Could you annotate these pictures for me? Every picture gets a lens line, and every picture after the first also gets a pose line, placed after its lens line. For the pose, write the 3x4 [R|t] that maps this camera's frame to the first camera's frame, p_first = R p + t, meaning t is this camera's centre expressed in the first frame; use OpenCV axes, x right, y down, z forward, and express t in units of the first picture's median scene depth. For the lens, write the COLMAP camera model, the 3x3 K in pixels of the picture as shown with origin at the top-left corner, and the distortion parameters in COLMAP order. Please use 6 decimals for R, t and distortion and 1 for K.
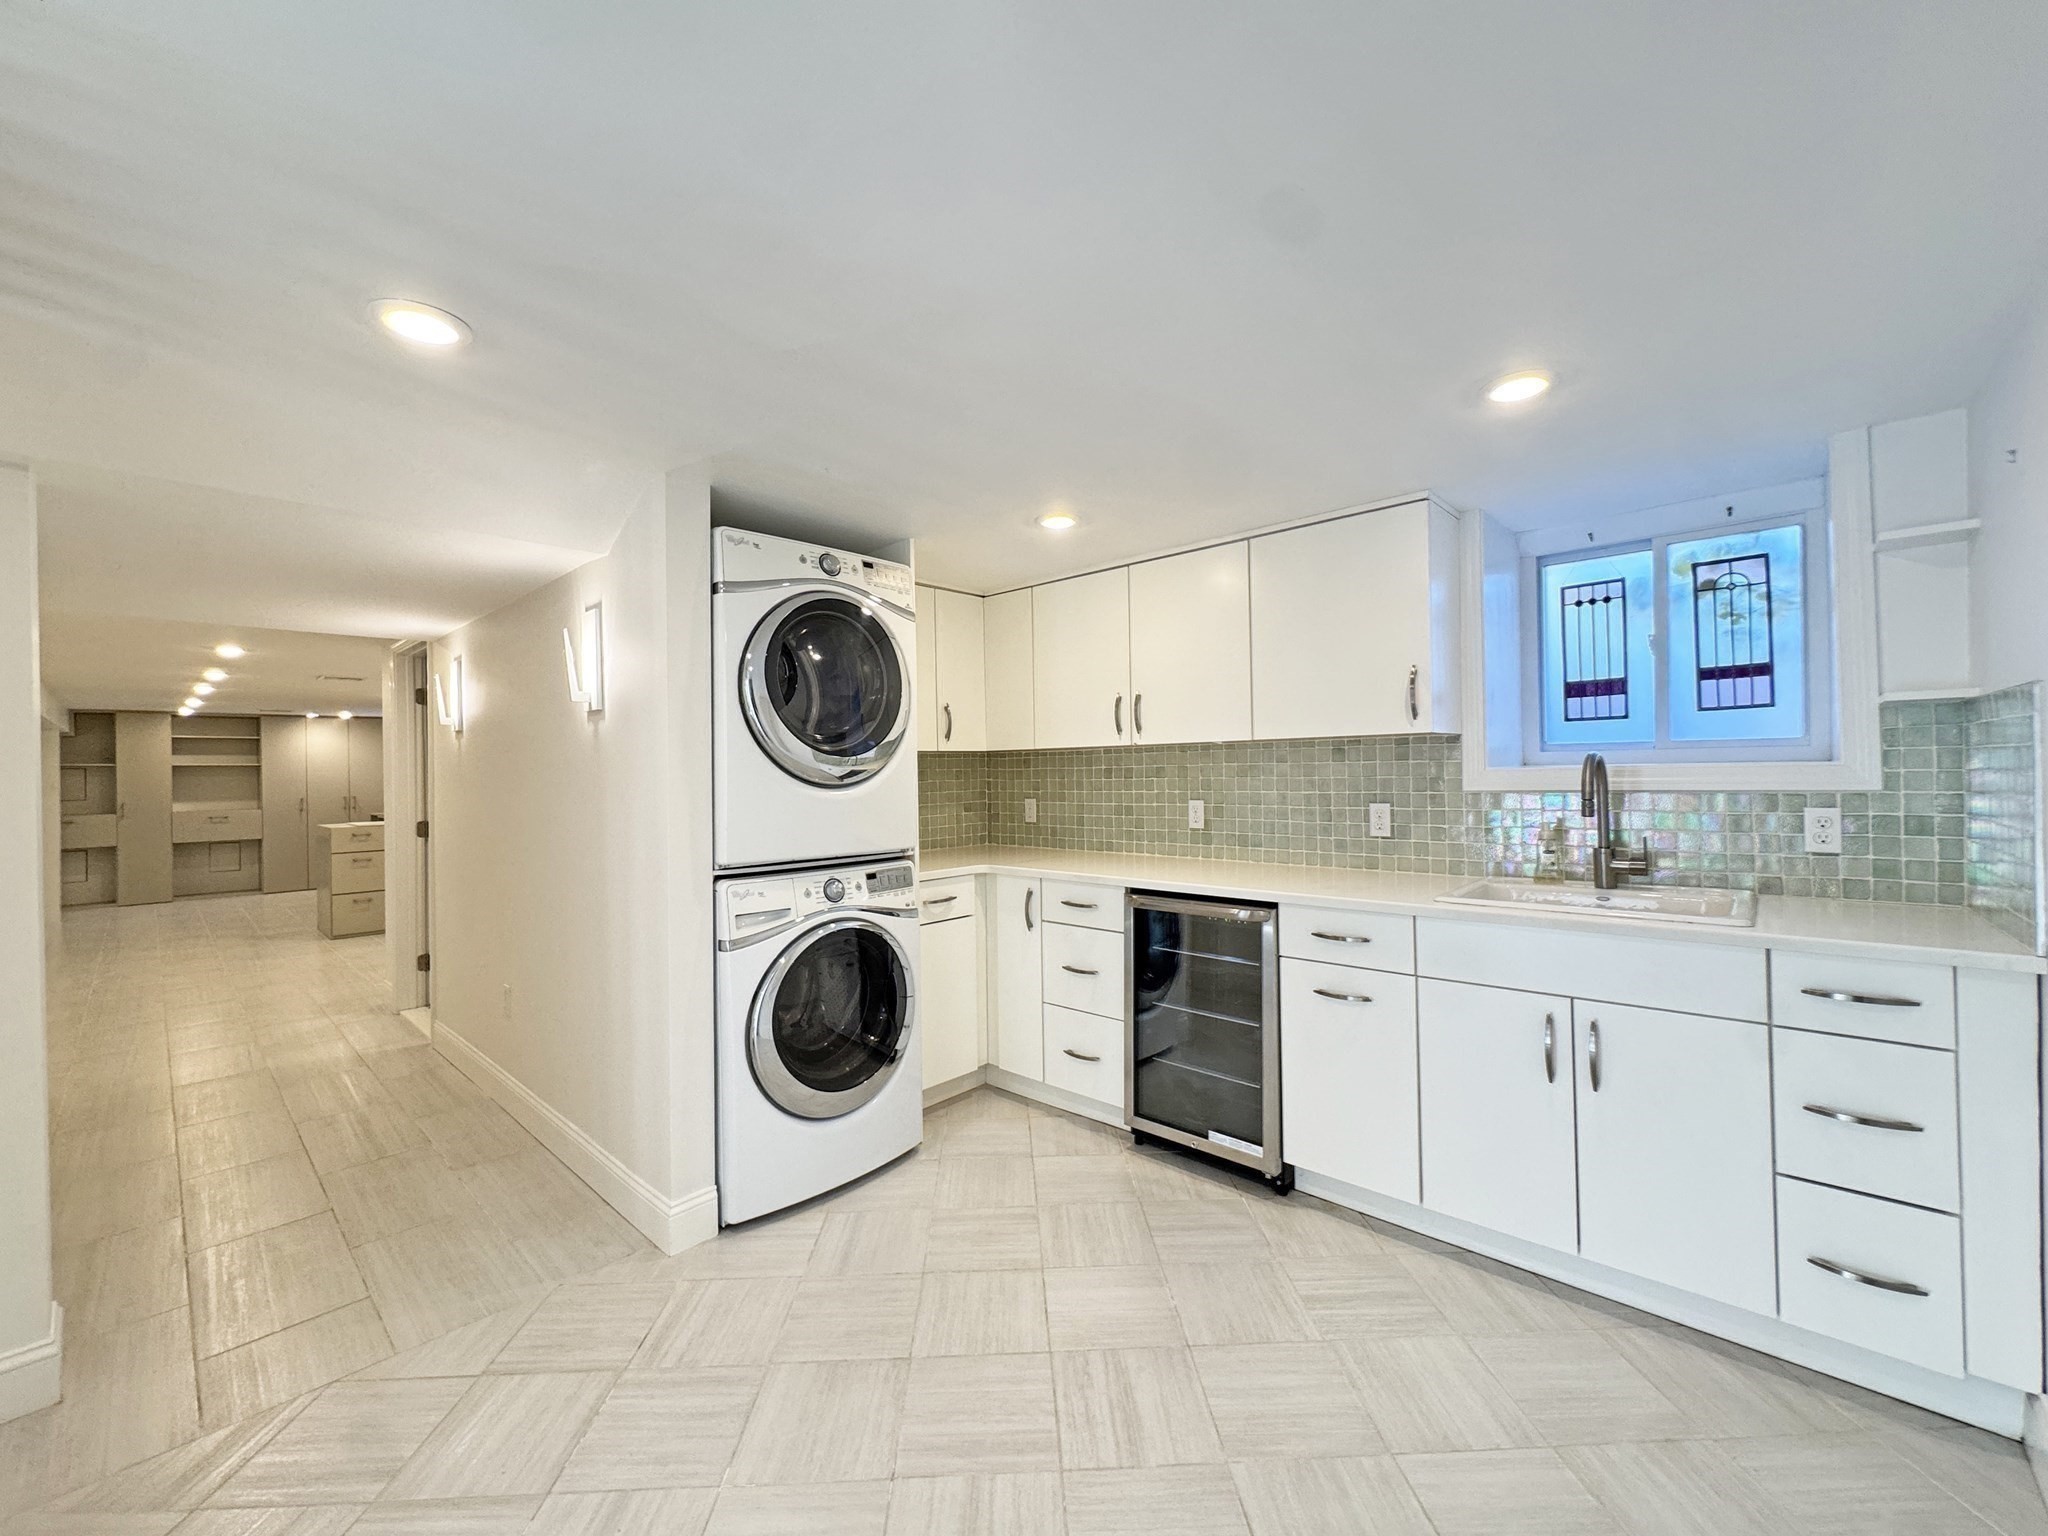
lens RADIAL K [[821.5, 0, 1024.0], [0, 821.5, 768.0], [0, 0, 1]] dist [-0.004277, 0.000719]
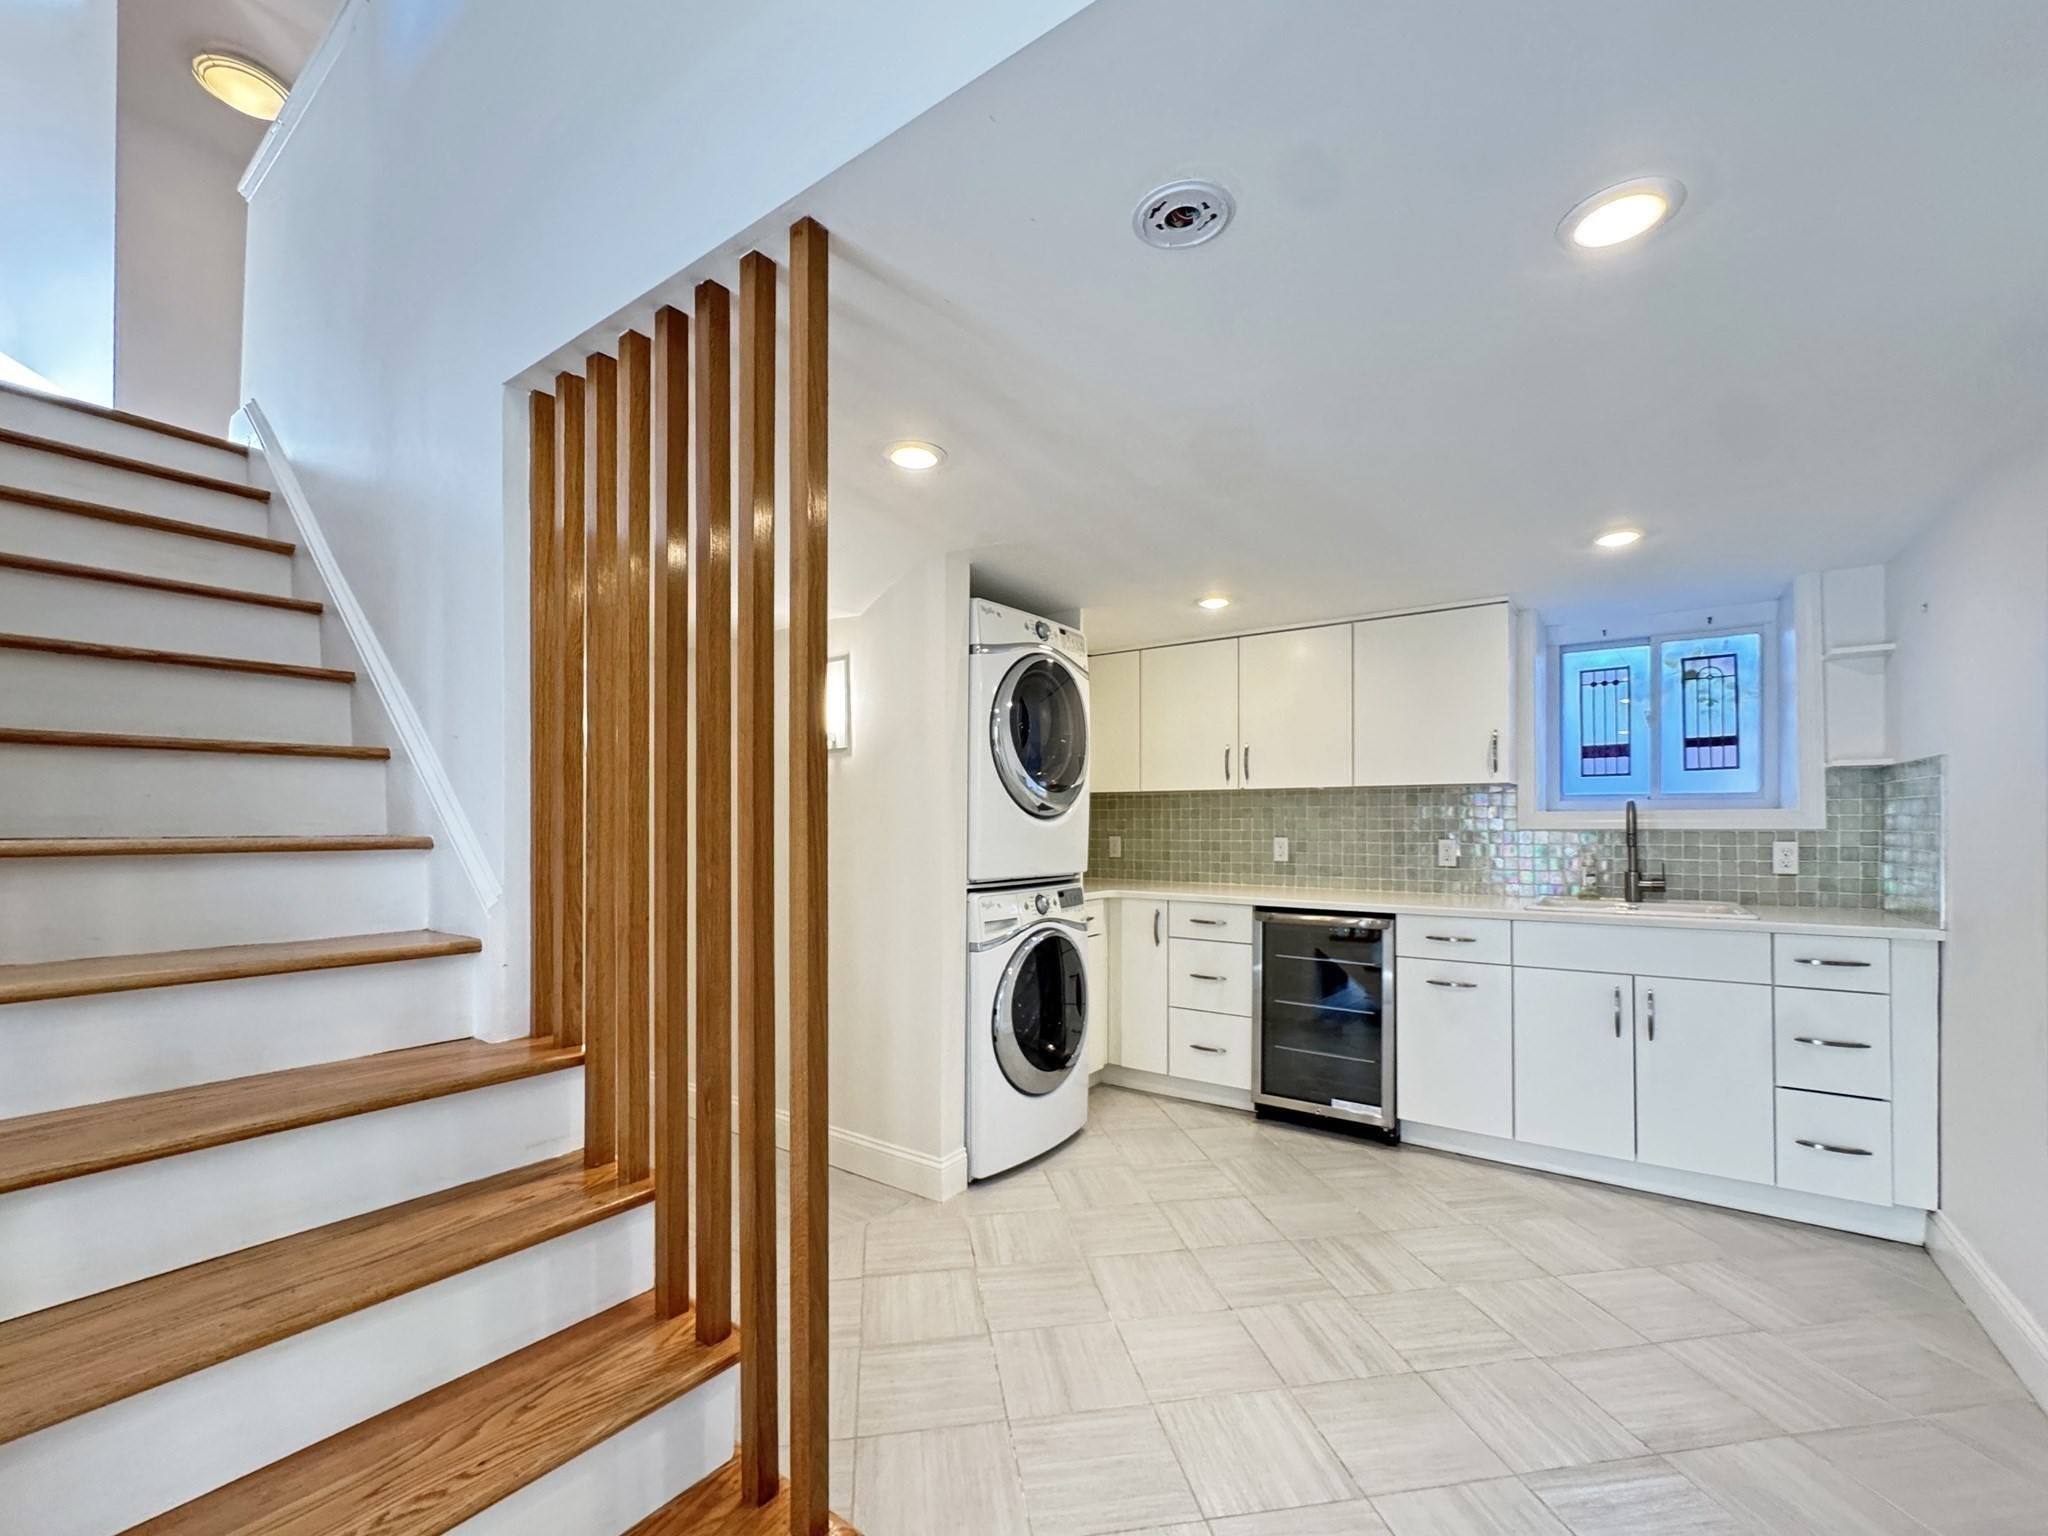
lens RADIAL K [[856.5, 0, 1027.3], [0, 856.5, 820.2], [0, 0, 1]] dist [-0.002853, -0.000459]
pose [[0.991216, 0.015313, 0.131360, -0.409253], [-0.015493, 0.999880, 0.000351, 0.025847], [-0.131339, -0.002383, 0.991335, -0.224796]]
